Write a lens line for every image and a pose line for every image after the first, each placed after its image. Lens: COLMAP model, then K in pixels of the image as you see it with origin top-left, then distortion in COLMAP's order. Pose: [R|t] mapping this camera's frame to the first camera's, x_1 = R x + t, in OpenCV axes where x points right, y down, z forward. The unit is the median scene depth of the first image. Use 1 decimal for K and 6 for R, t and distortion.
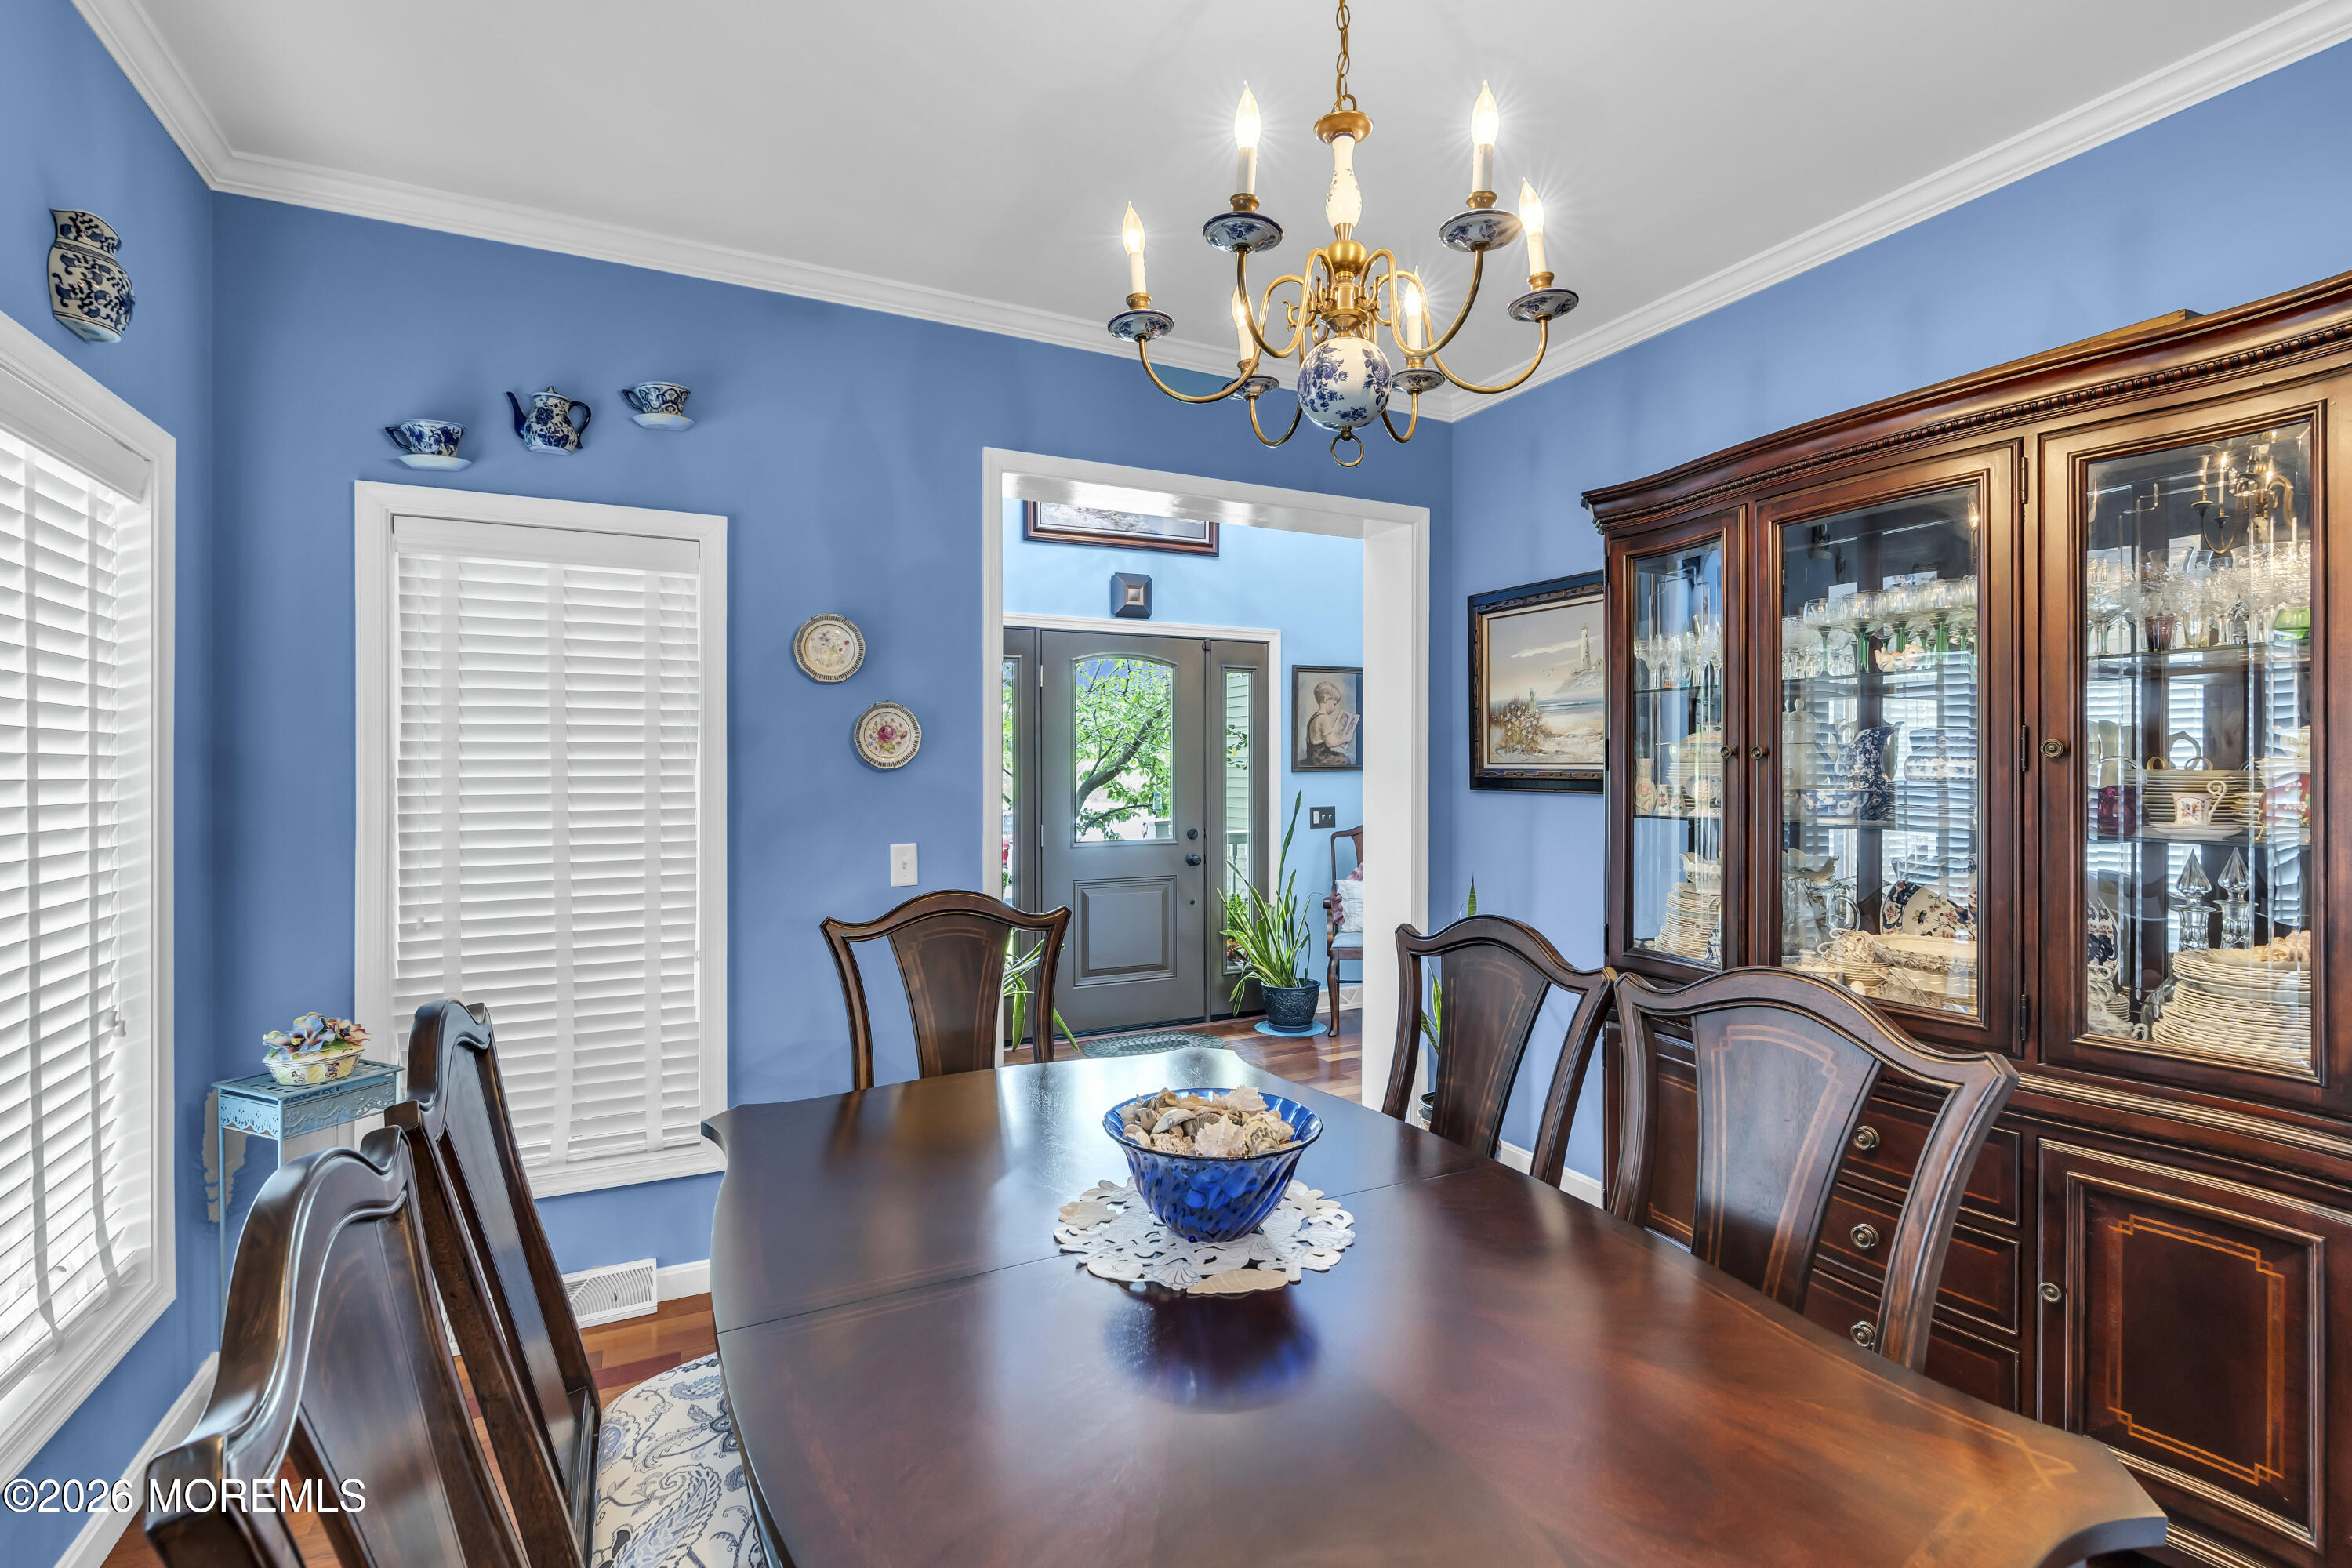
lens RADIAL K [[1079.8, 0, 1195.9], [0, 1079.8, 777.3], [0, 0, 1]] dist [0.004203, 0.000823]
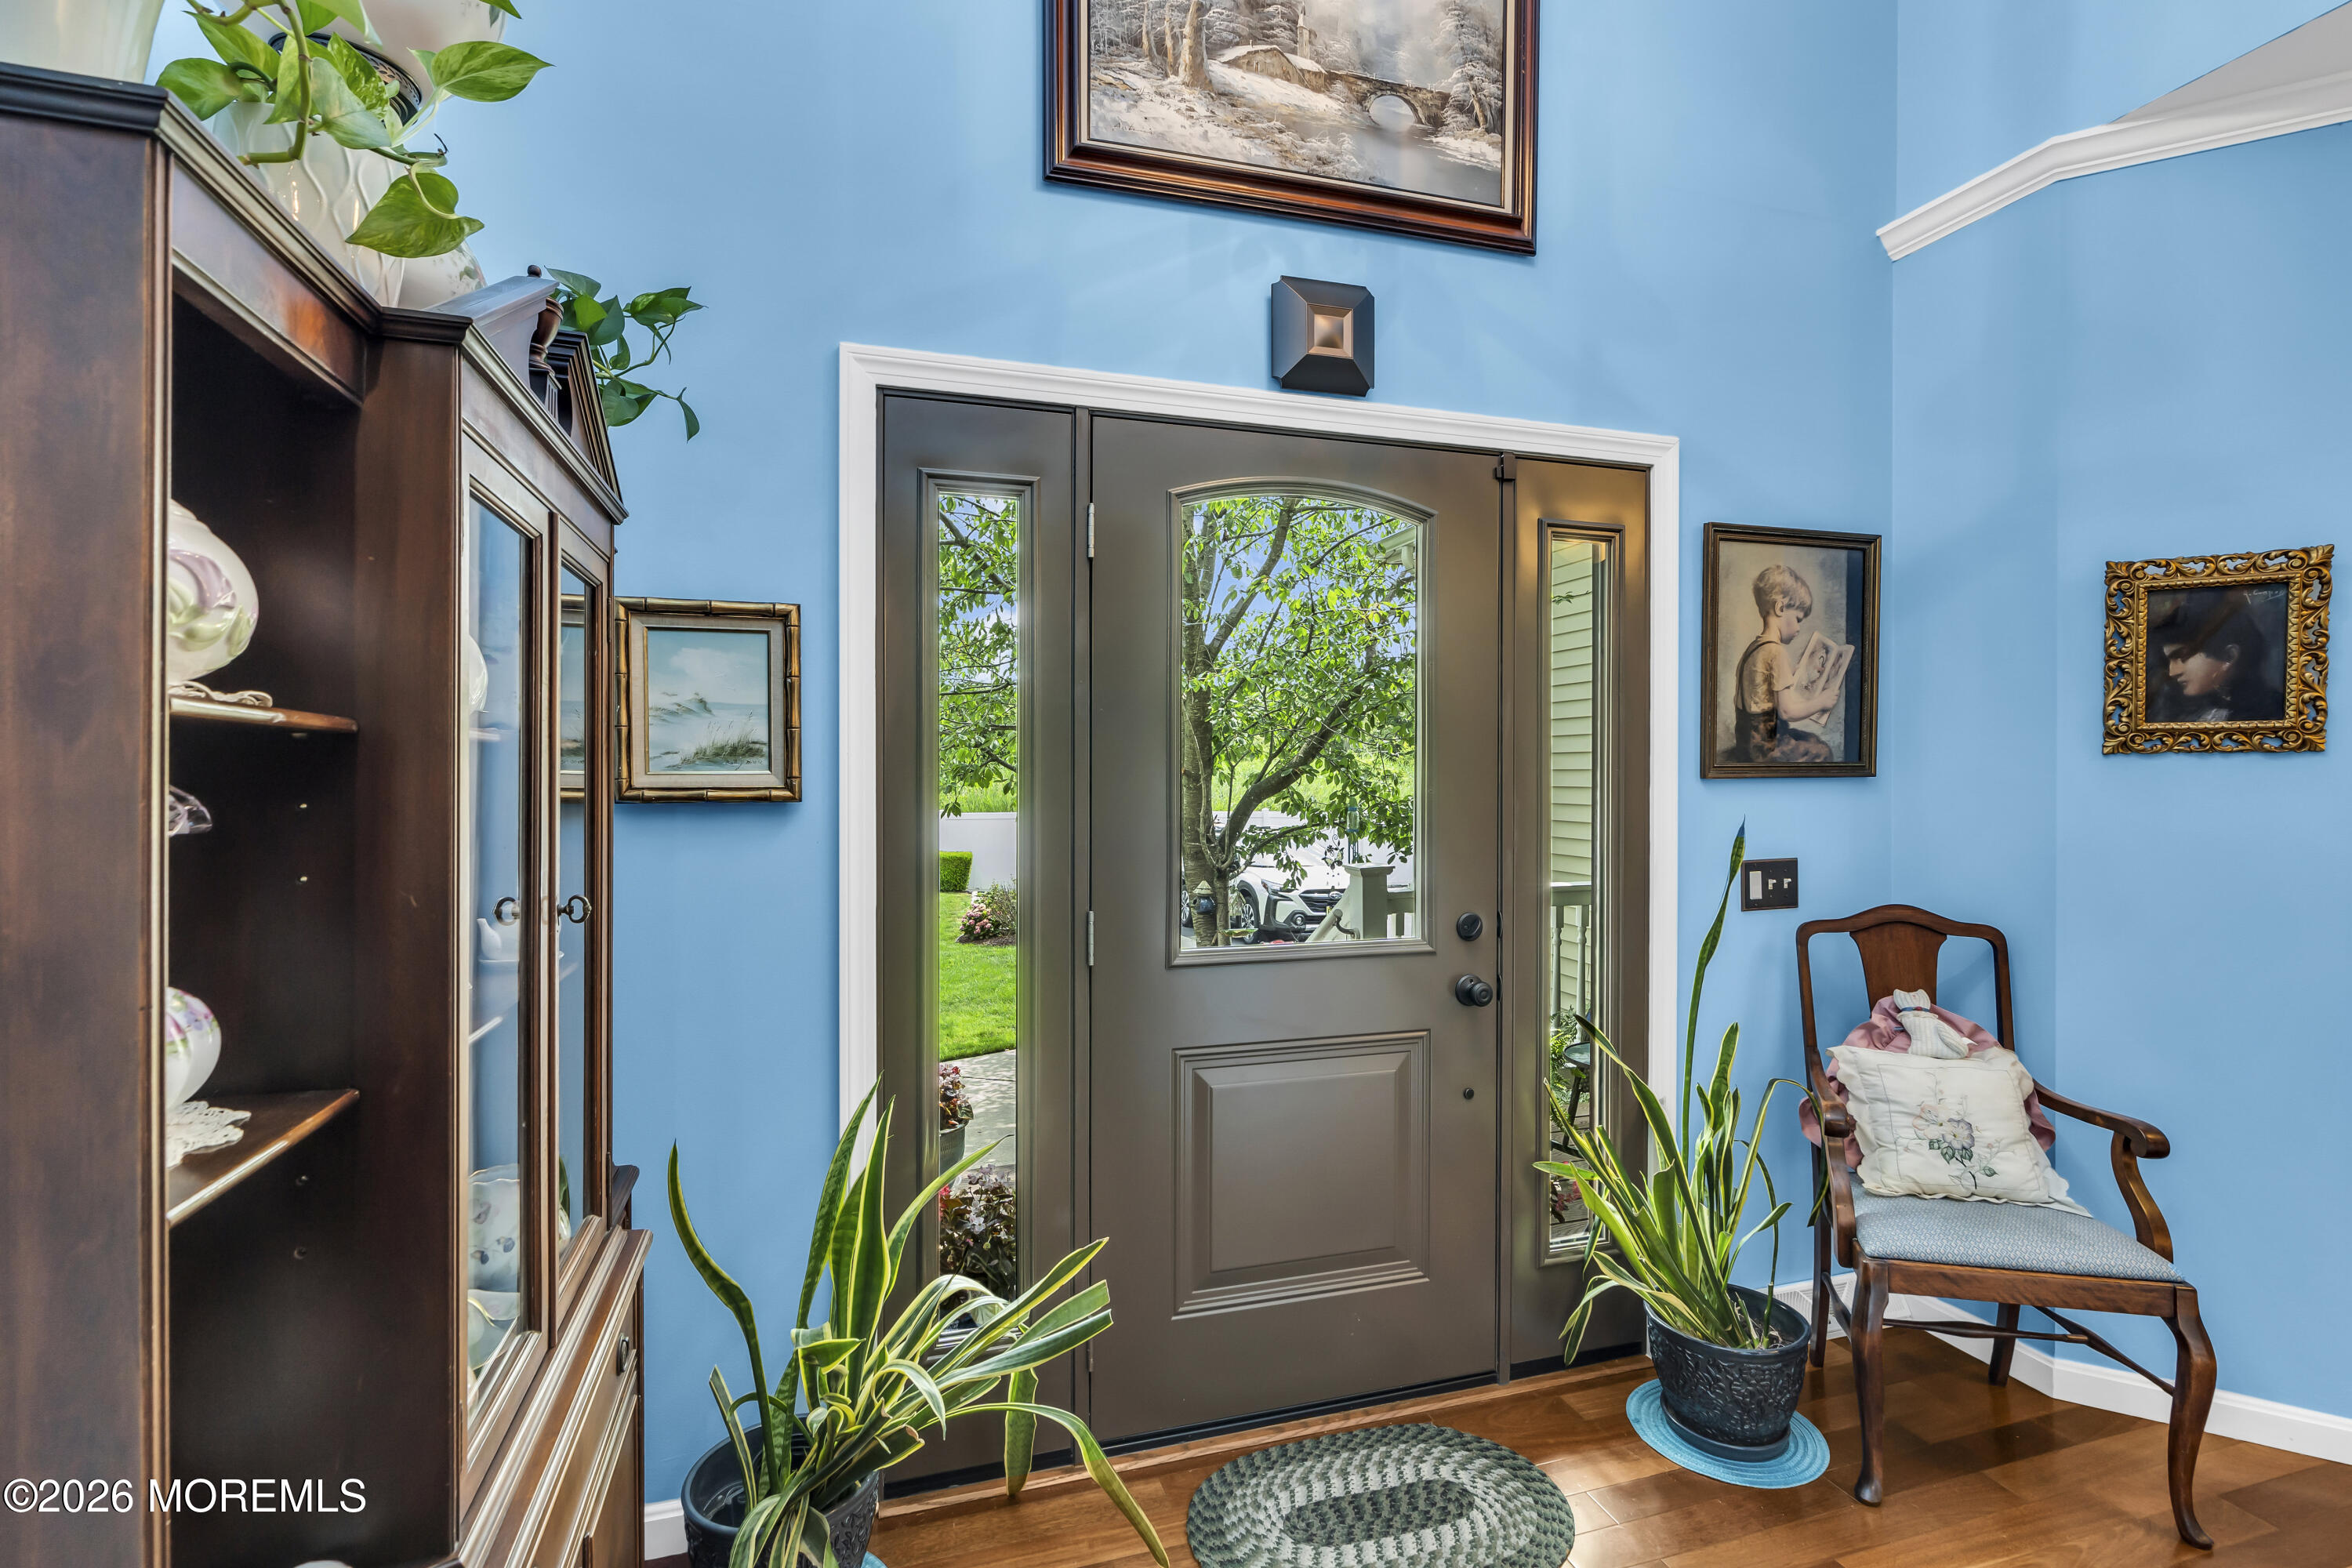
lens RADIAL K [[1079.8, 0, 1182.1], [0, 1079.8, 779.3], [0, 0, 1]] dist [0.004203, 0.000823]
pose [[0.983617, 0.003648, -0.180236, -0.034546], [-0.004011, 0.999991, -0.001651, -0.002898], [0.180228, 0.002347, 0.983622, 0.546585]]
